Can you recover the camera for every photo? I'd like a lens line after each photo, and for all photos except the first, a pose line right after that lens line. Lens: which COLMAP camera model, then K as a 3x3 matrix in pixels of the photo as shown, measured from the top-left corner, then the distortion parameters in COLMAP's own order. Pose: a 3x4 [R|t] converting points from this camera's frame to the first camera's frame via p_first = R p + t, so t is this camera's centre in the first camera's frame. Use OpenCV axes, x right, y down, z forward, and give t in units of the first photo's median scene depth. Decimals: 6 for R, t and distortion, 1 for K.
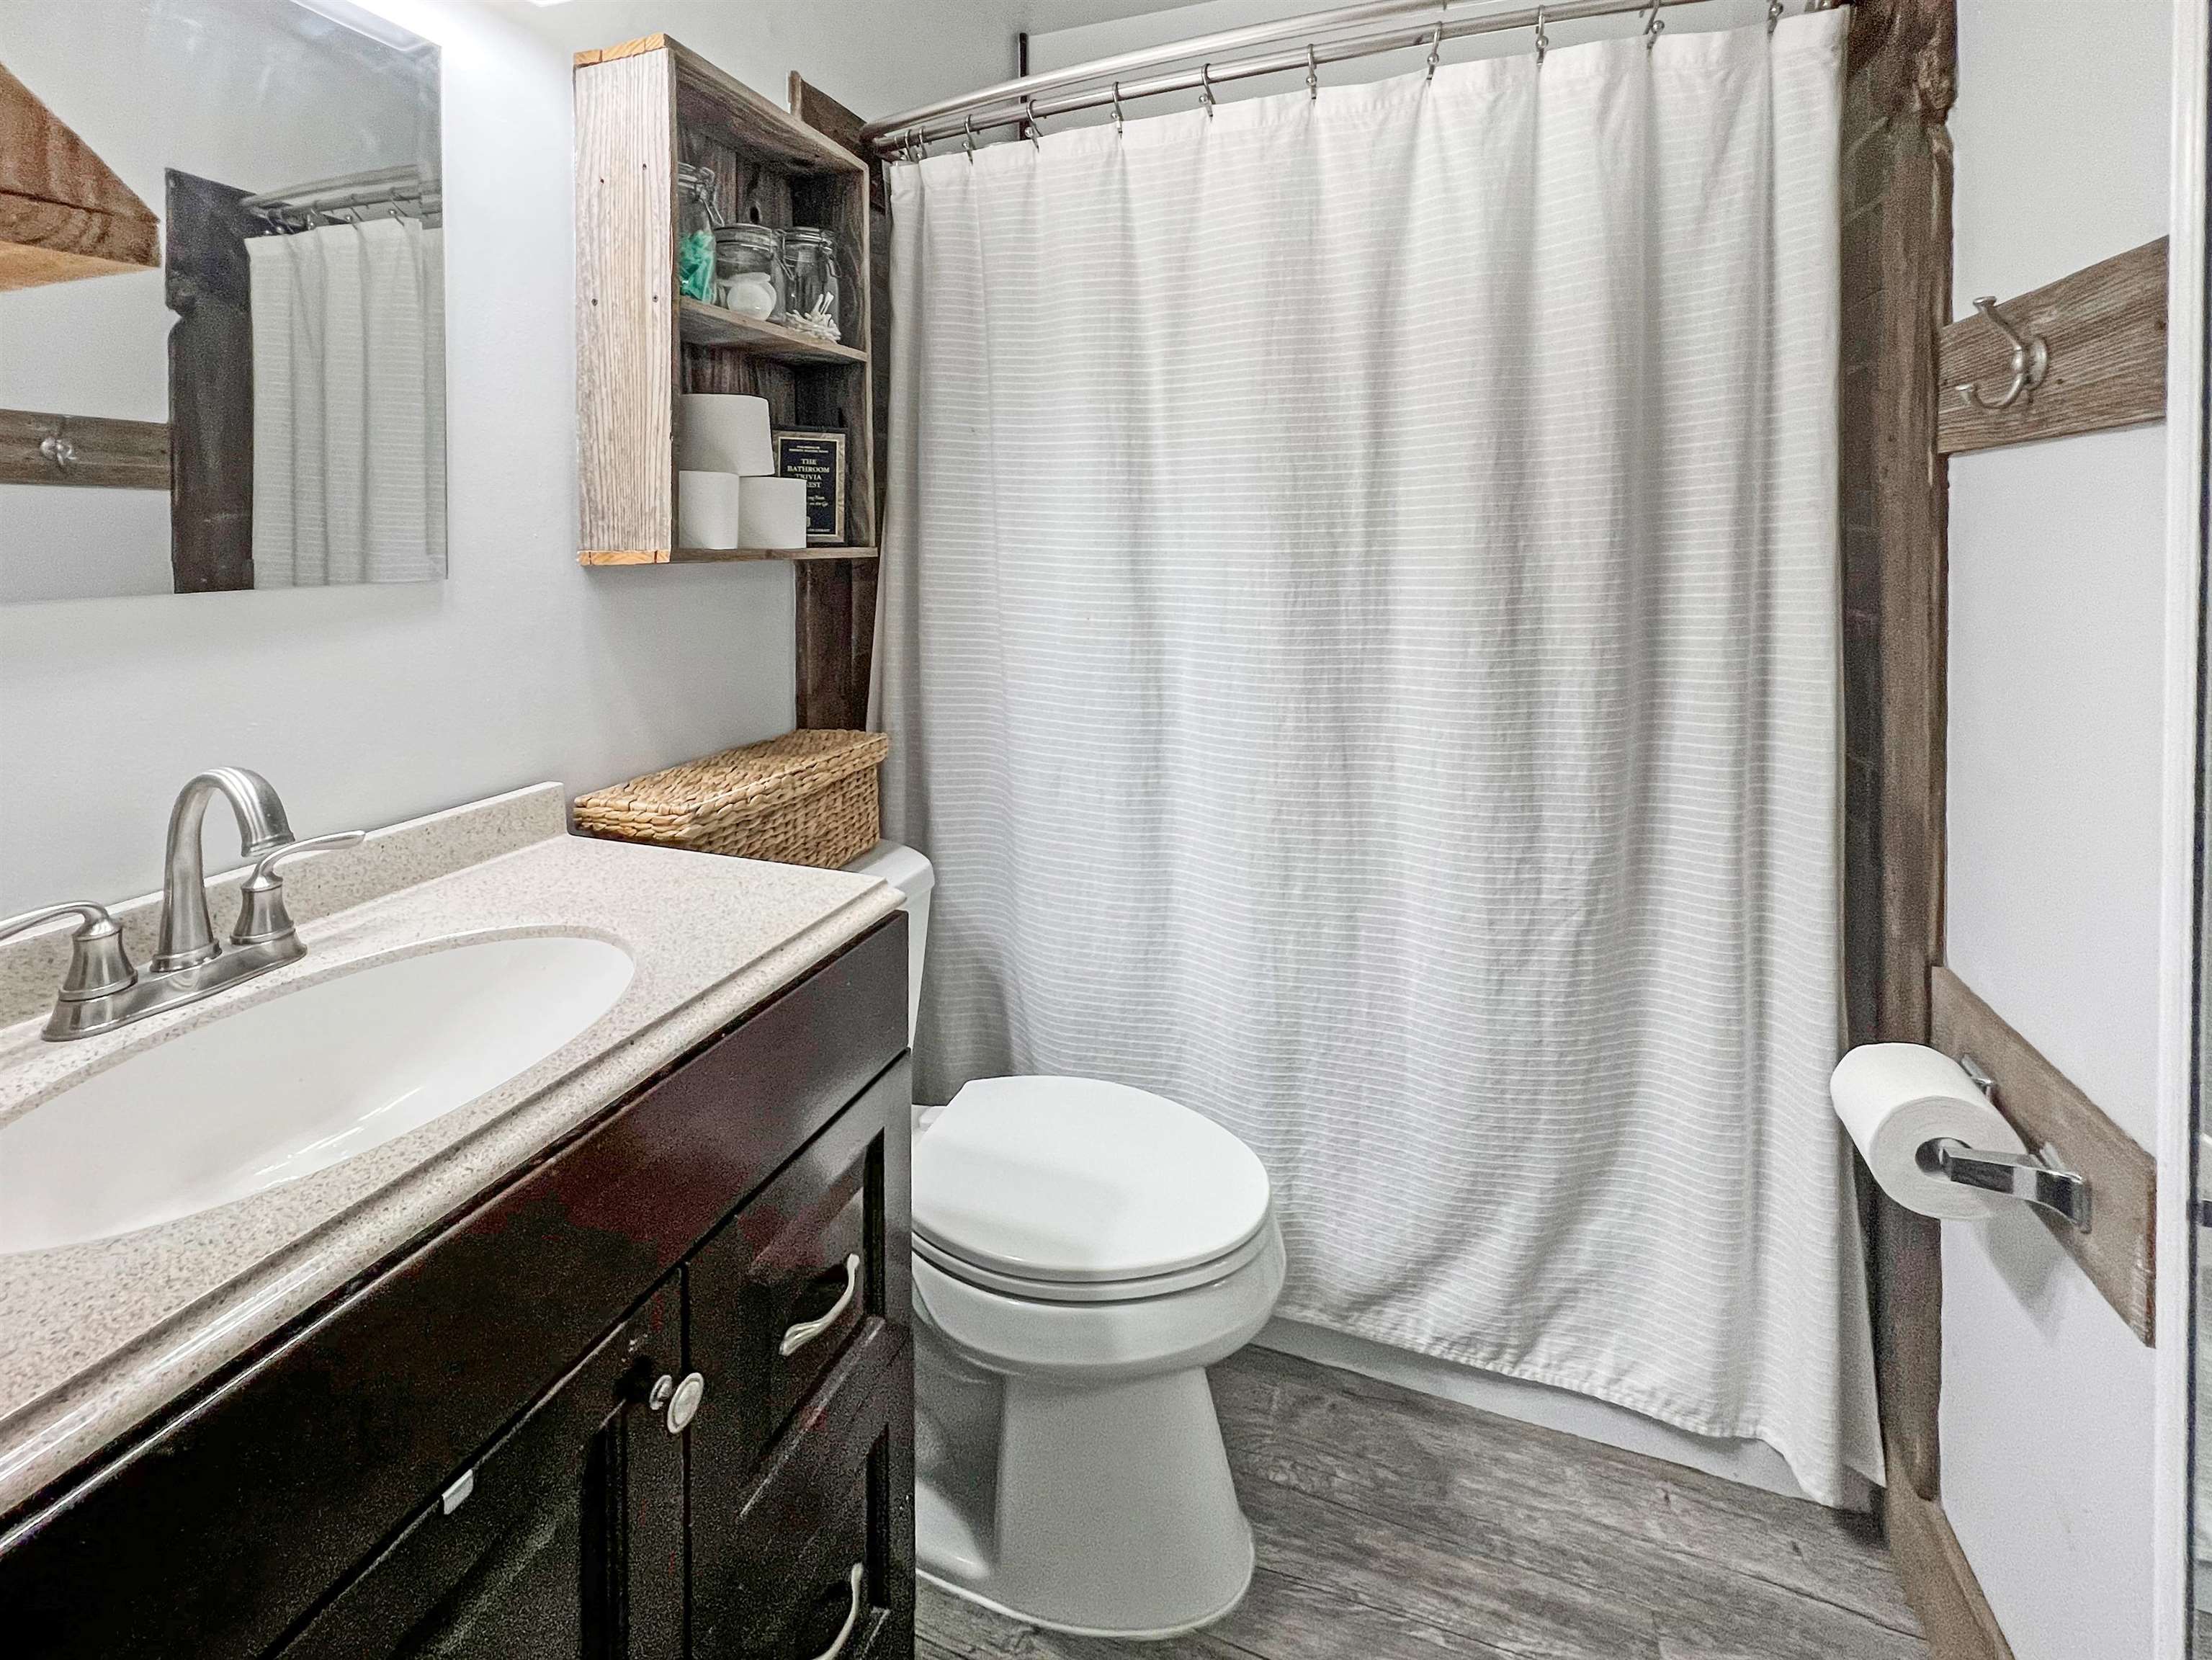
lens RADIAL K [[911.2, 0, 1112.0], [0, 911.2, 846.0], [0, 0, 1]] dist [-0.001151, -0.000110]
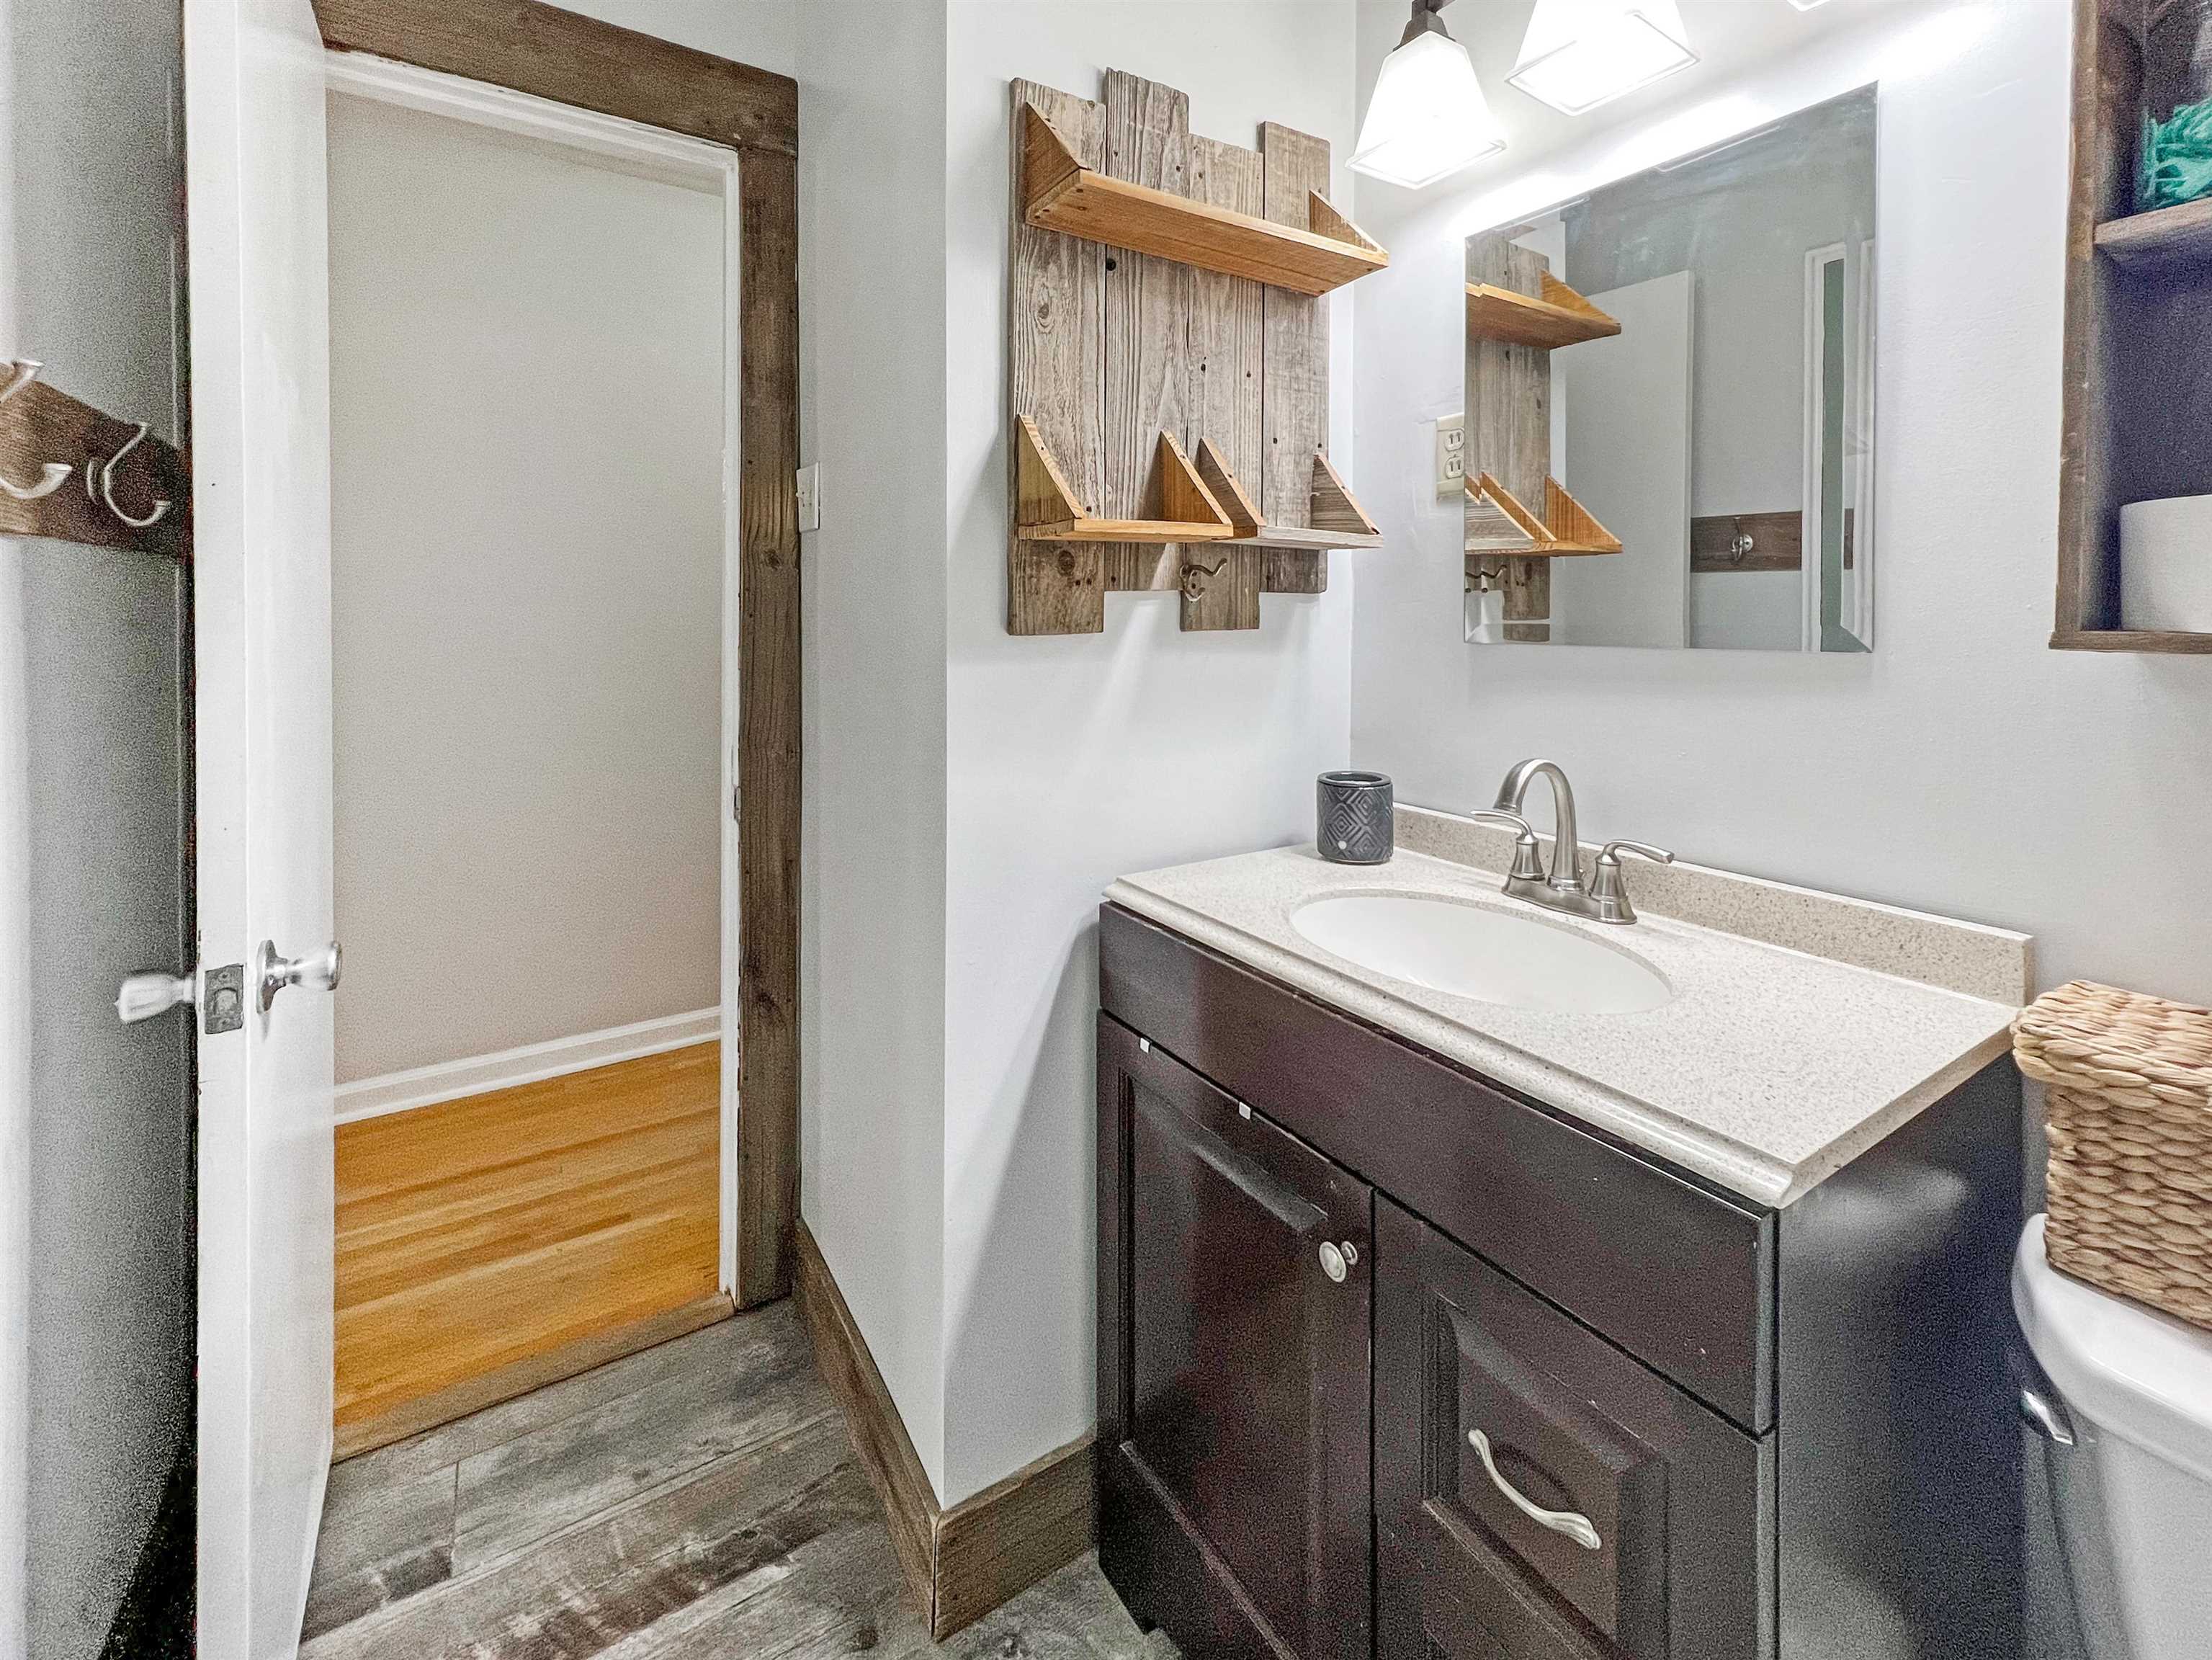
lens RADIAL K [[911.2, 0, 1112.0], [0, 911.2, 846.0], [0, 0, 1]] dist [-0.001151, -0.000110]
pose [[-0.602812, 0.204279, -0.771290, 0.609595], [-0.256324, 0.865848, 0.429657, -0.391153], [0.755590, 0.456703, -0.469582, 1.092464]]
